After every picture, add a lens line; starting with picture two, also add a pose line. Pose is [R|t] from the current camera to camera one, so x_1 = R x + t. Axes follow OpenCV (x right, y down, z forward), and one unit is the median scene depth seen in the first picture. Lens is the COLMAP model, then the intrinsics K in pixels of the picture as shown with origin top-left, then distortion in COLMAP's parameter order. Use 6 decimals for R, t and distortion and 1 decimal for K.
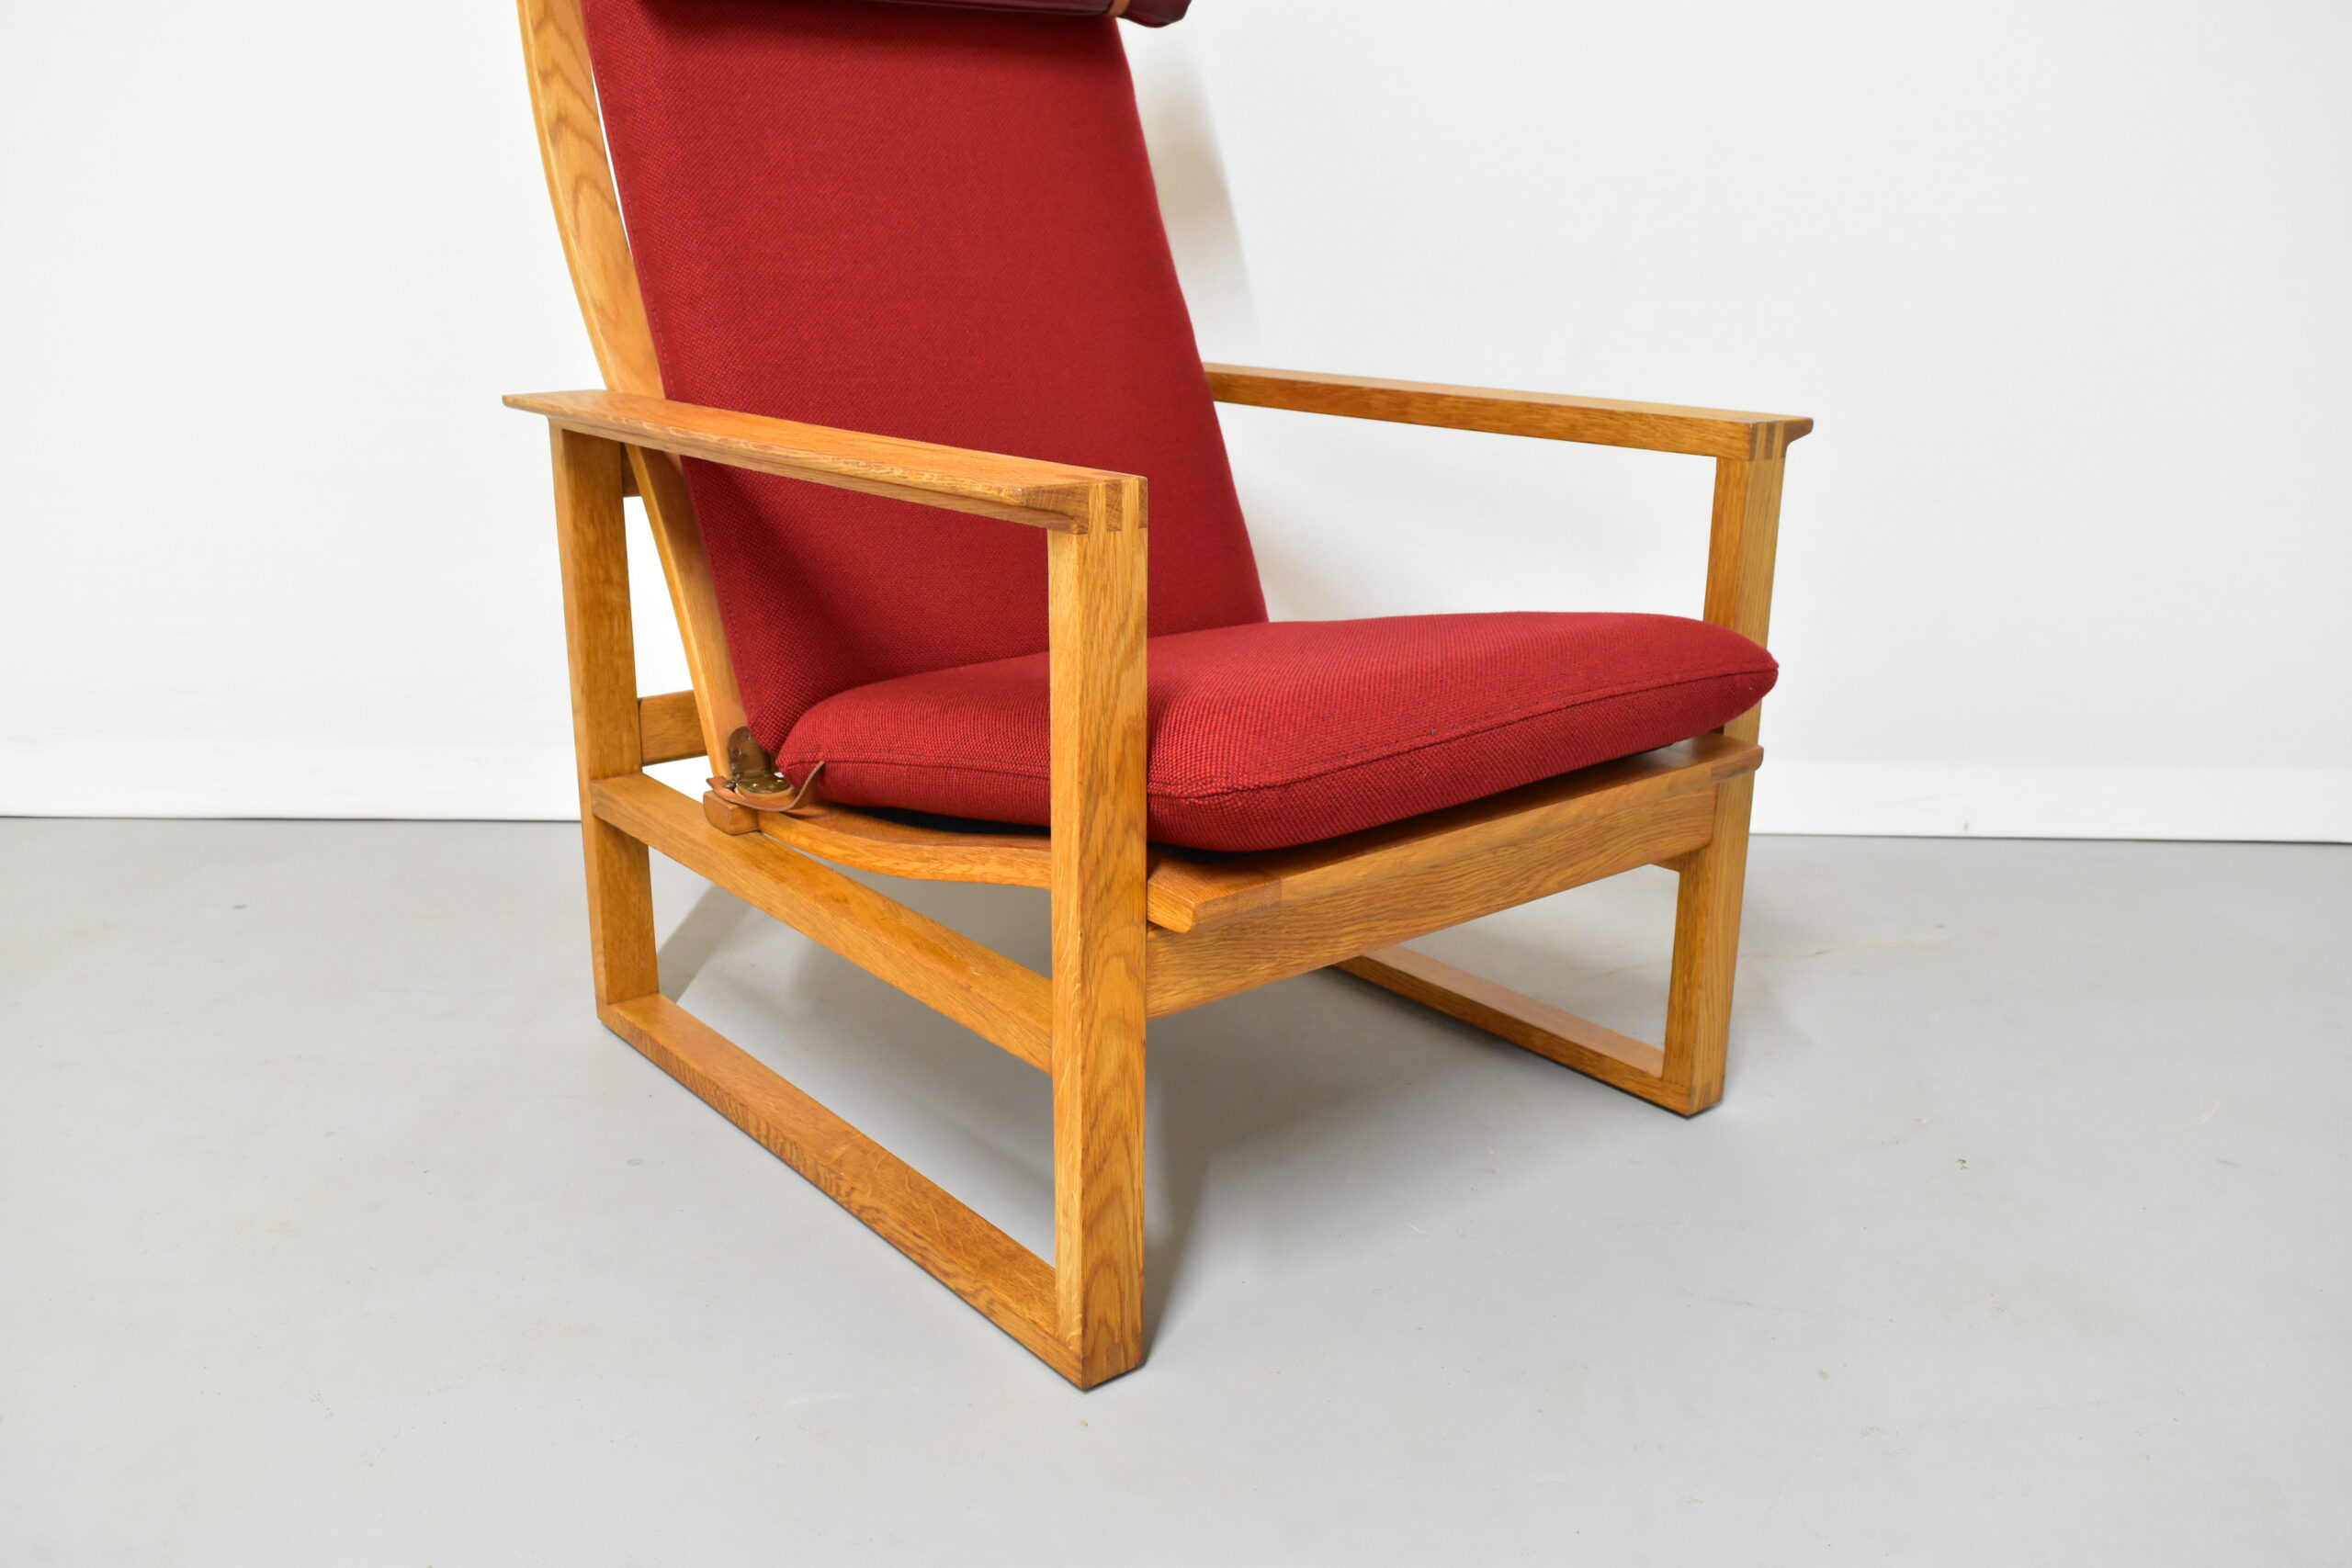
lens RADIAL K [[1963.6, 0, 1181.9], [0, 1963.6, 782.9], [0, 0, 1]] dist [-0.012778, -0.001206]
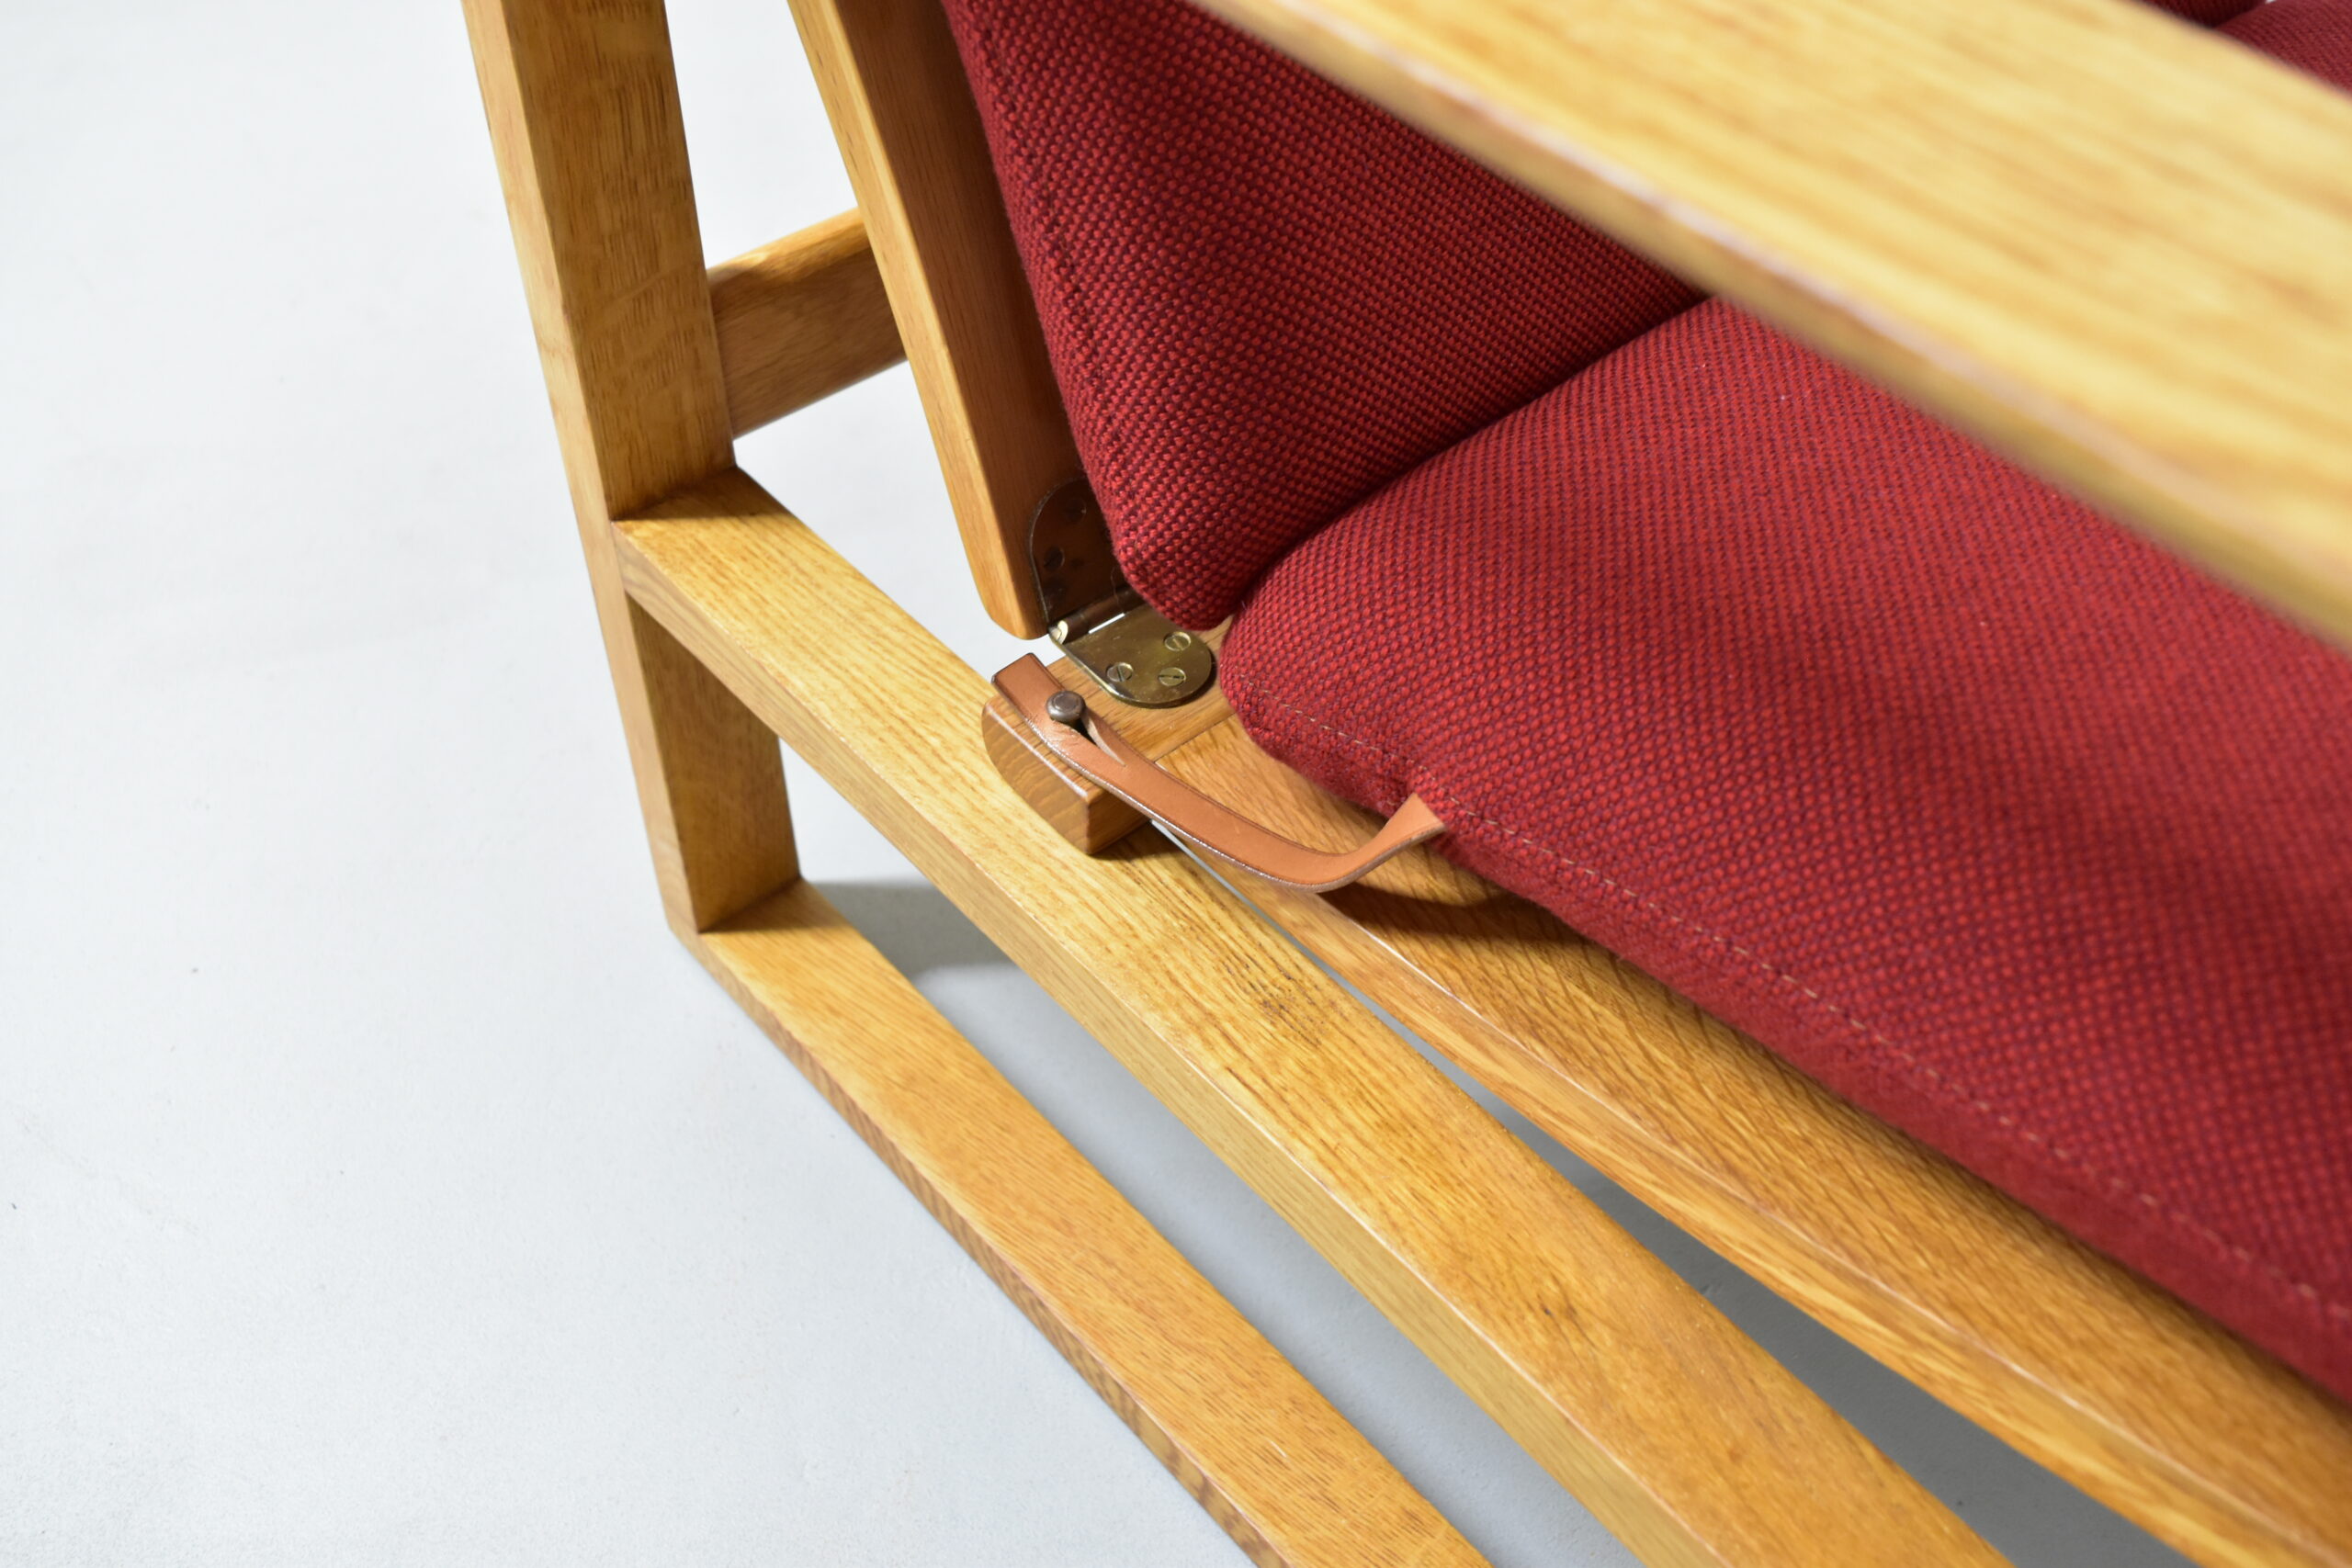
lens RADIAL K [[2265.5, 0, 1173.6], [0, 2265.5, 778.1], [0, 0, 1]] dist [-0.042162, 0.000000]
pose [[0.999429, -0.018291, 0.028423, -0.304947], [0.001627, 0.865987, 0.500064, -0.260163], [-0.033761, -0.499732, 0.865522, 0.876756]]
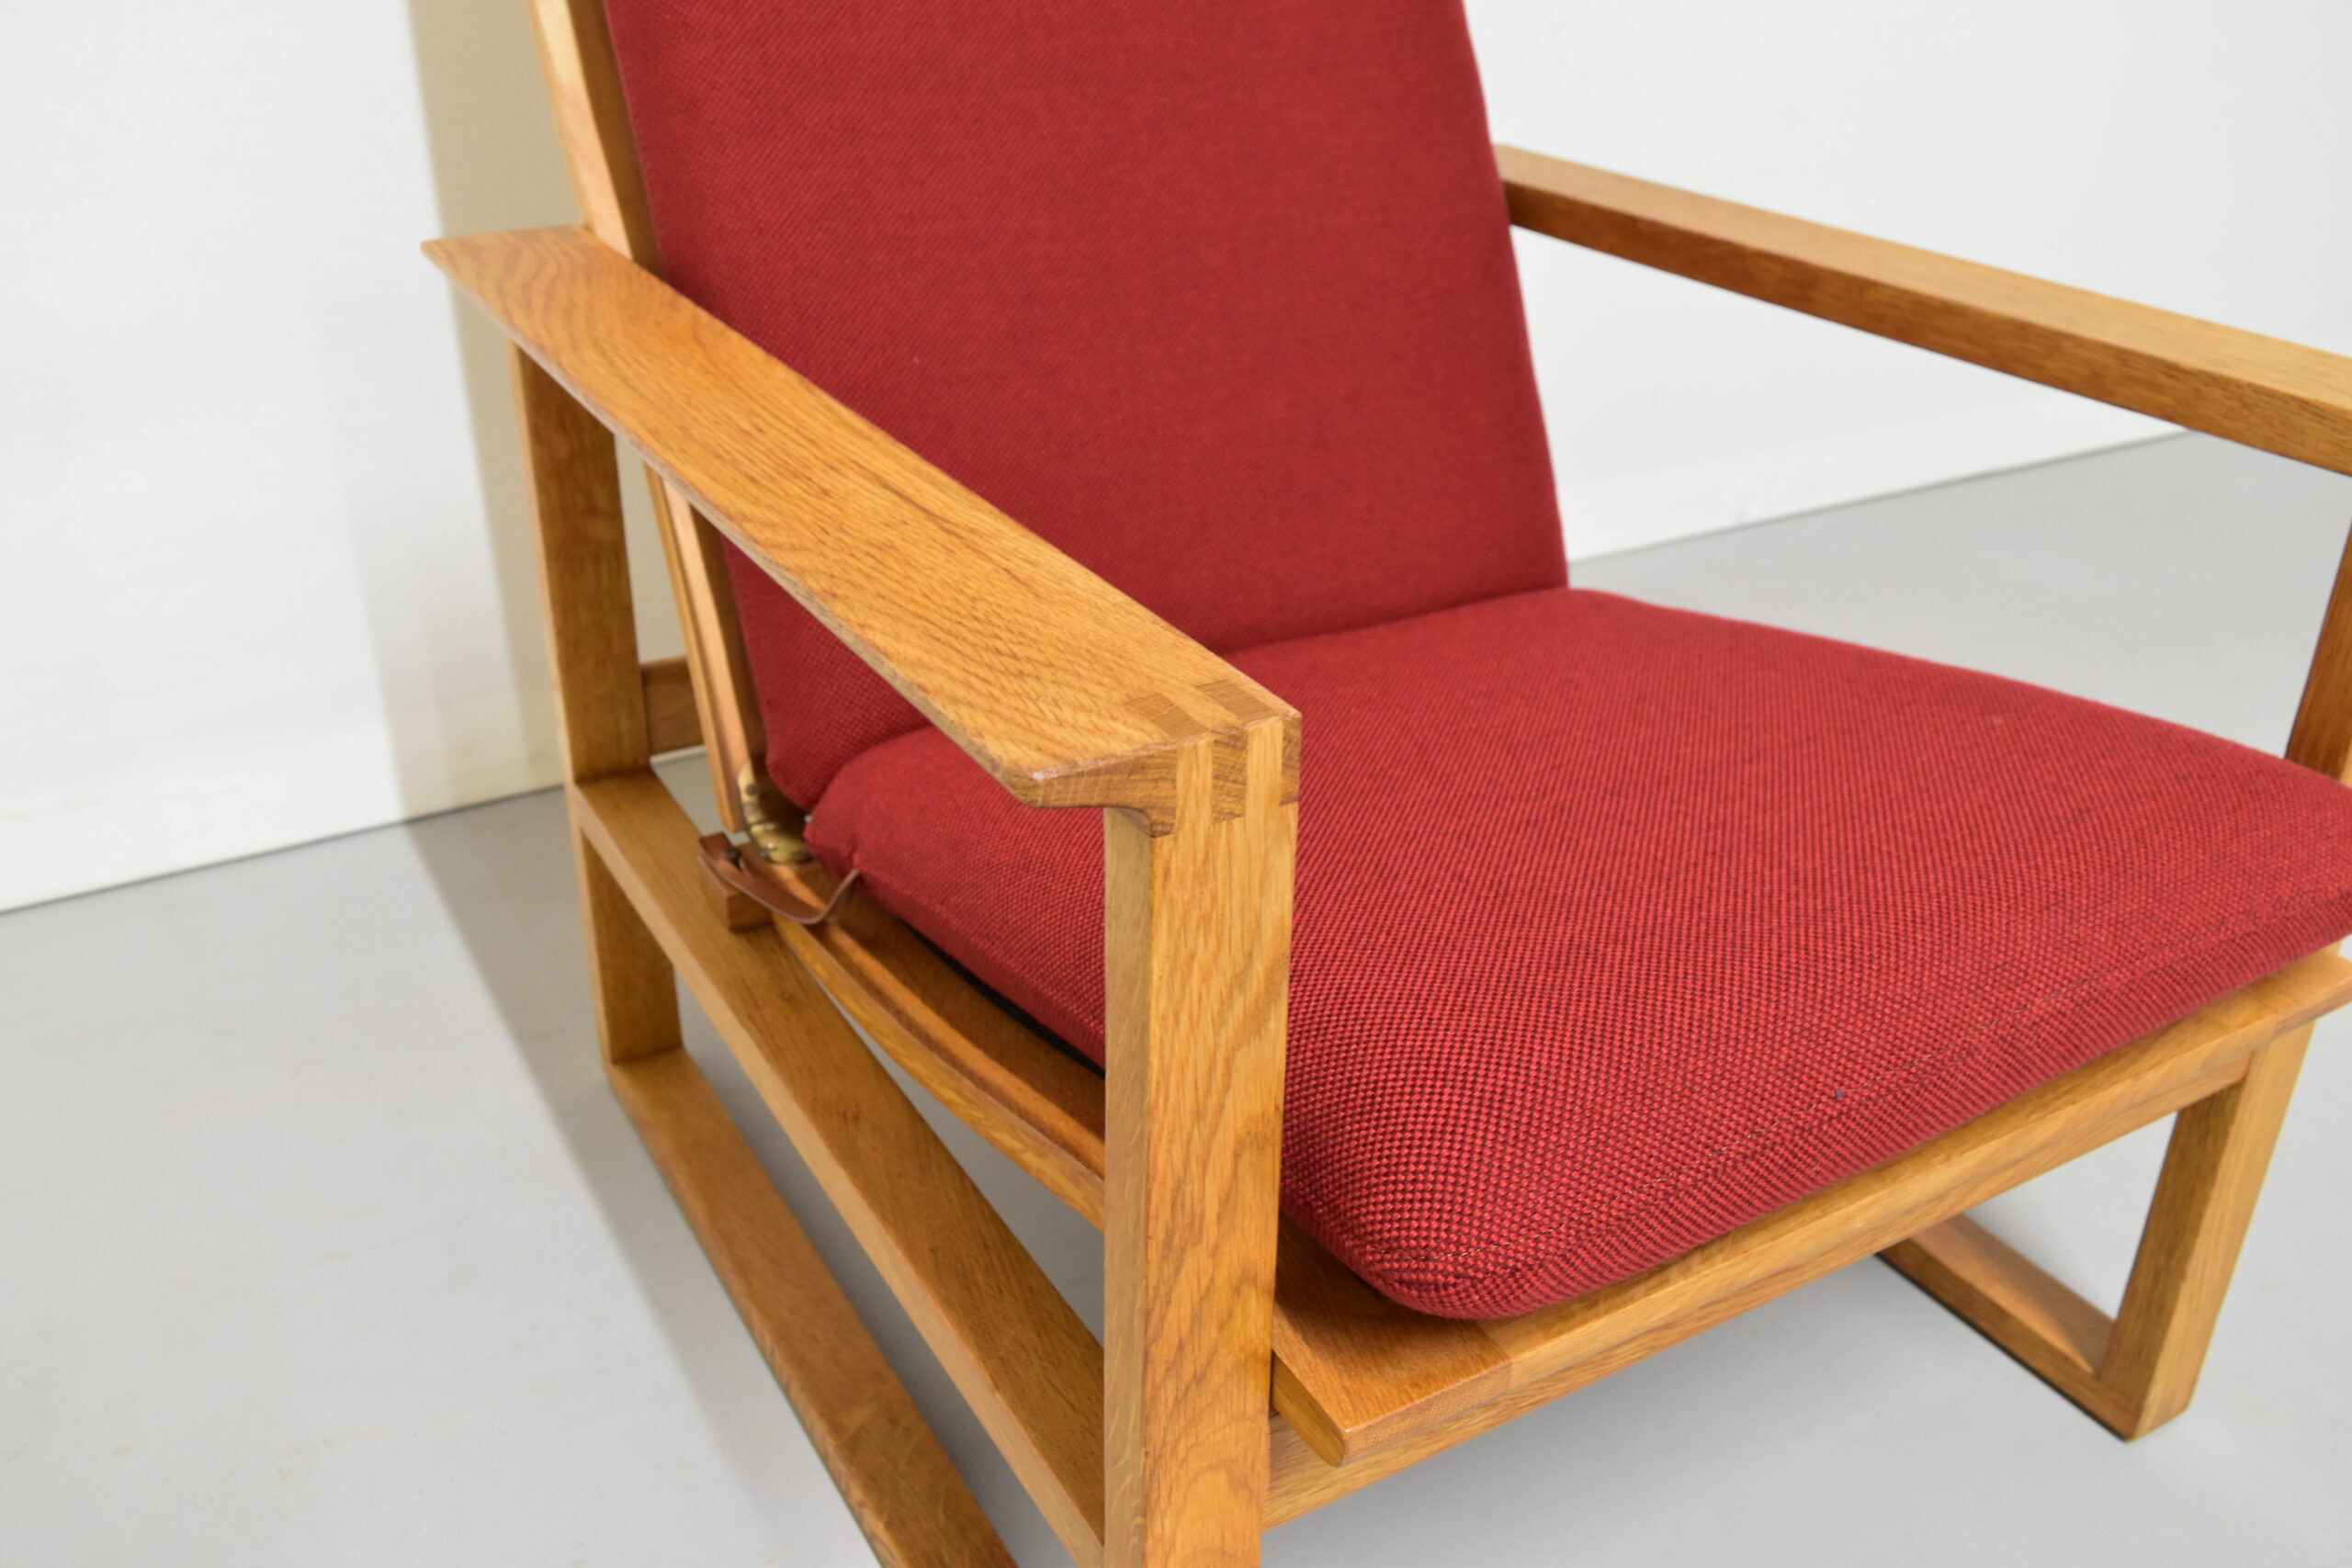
lens RADIAL K [[2066.1, 0, 1167.4], [0, 2066.1, 790.7], [0, 0, 1]] dist [-0.030987, 0.009929]
pose [[0.987051, 0.077232, -0.140590, 0.024124], [-0.048524, 0.979159, 0.197215, -0.231024], [0.152891, -0.187839, 0.970227, 0.451907]]
